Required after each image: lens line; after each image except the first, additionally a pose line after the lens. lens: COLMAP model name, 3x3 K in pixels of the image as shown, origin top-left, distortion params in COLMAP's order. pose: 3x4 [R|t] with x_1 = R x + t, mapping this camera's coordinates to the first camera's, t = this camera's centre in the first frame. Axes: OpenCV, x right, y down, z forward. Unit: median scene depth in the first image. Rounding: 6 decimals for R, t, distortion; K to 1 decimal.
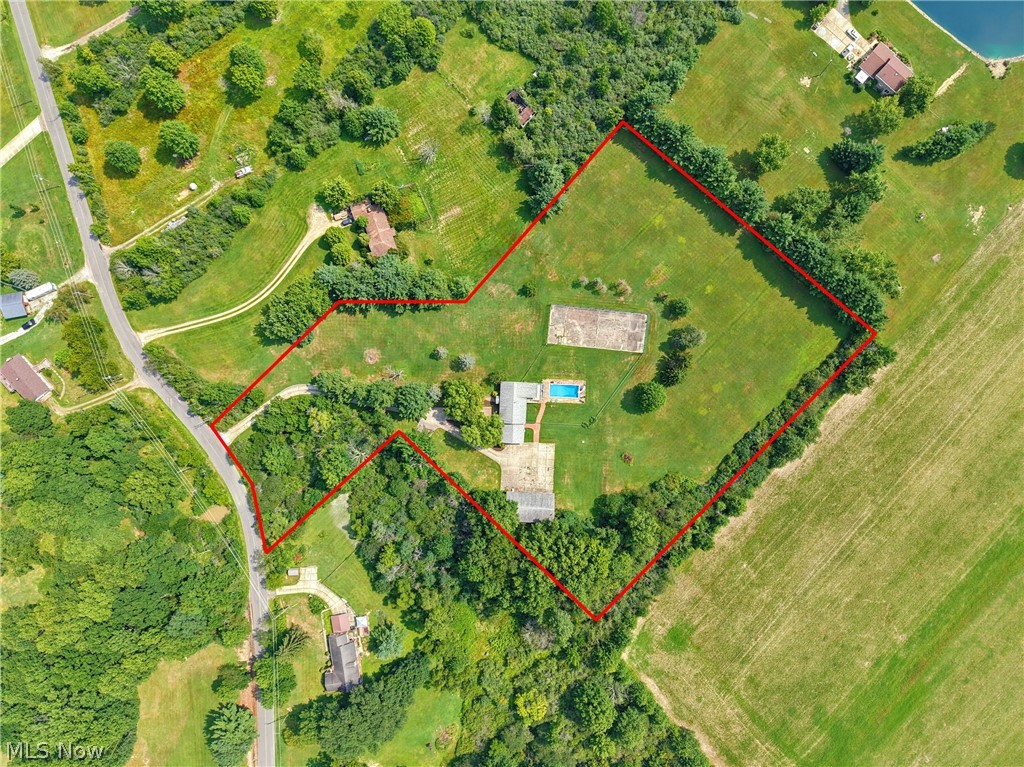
lens RADIAL K [[686.9, 0, 509.2], [0, 686.9, 381.4], [0, 0, 1]] dist [0.028480, -0.050275]
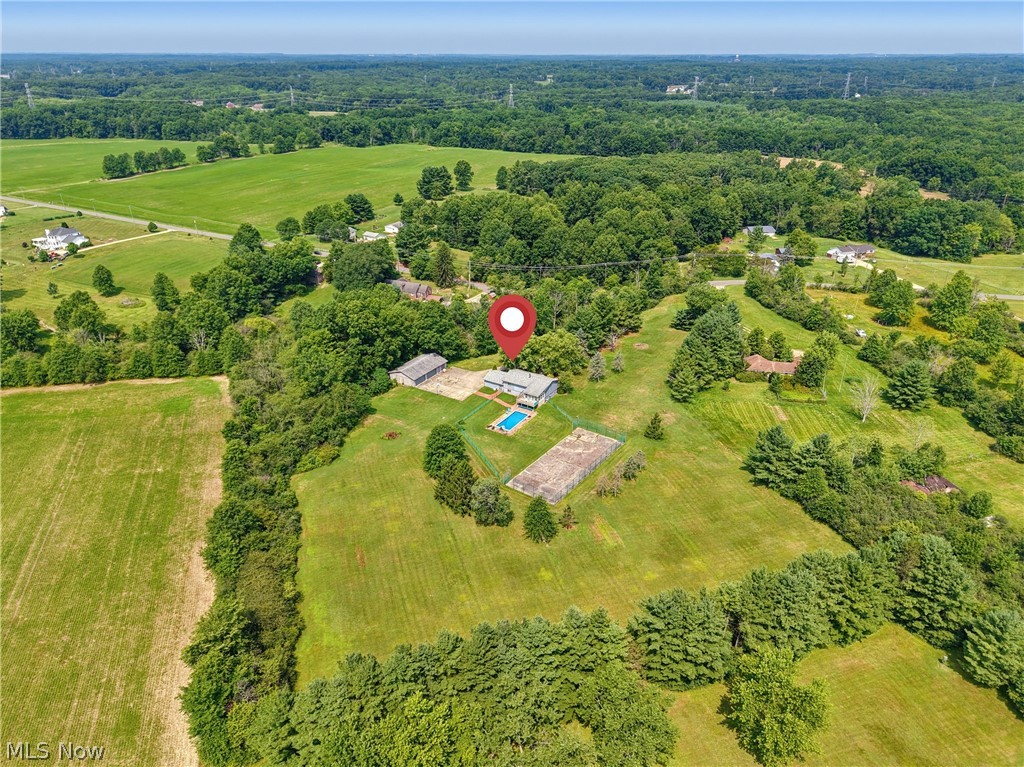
lens RADIAL K [[686.9, 0, 509.2], [0, 686.9, 381.4], [0, 0, 1]] dist [0.028480, -0.050275]
pose [[-0.492155, 0.370173, -0.787880, 0.675036], [-0.870482, -0.202333, 0.448690, -0.321138], [0.006679, 0.906661, 0.421808, 0.633272]]
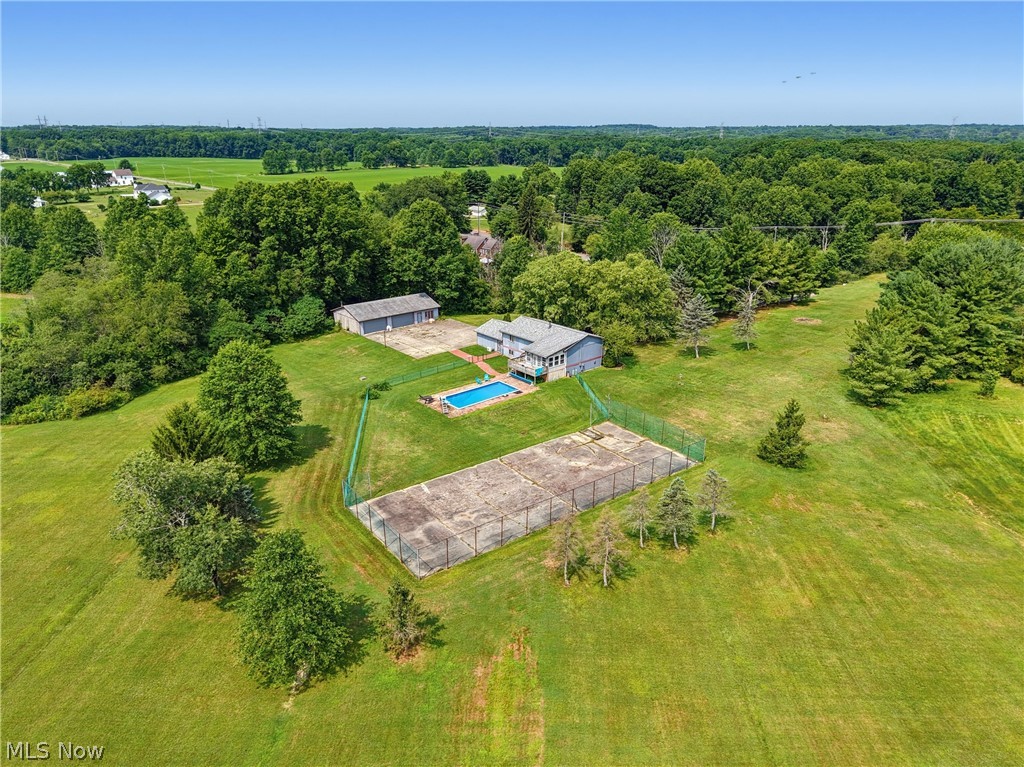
lens RADIAL K [[686.9, 0, 509.2], [0, 686.9, 381.4], [0, 0, 1]] dist [0.028480, -0.050275]
pose [[-0.732588, 0.229092, -0.640962, 0.307939], [-0.680643, -0.237750, 0.692965, -0.256164], [0.006364, 0.943924, 0.330102, 0.868707]]
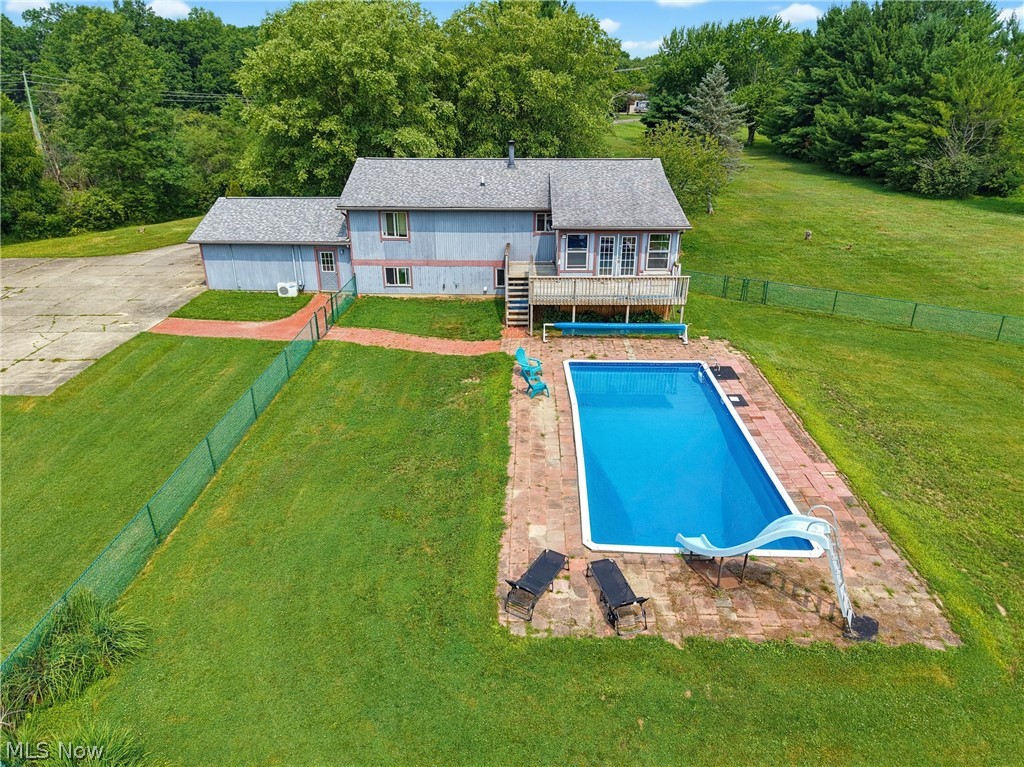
lens RADIAL K [[686.9, 0, 509.2], [0, 686.9, 381.4], [0, 0, 1]] dist [0.028480, -0.050275]
pose [[0.017397, 0.392255, -0.919692, 0.148529], [-0.999796, 0.016301, -0.011959, 0.032093], [0.010301, 0.919712, 0.392458, 0.963624]]
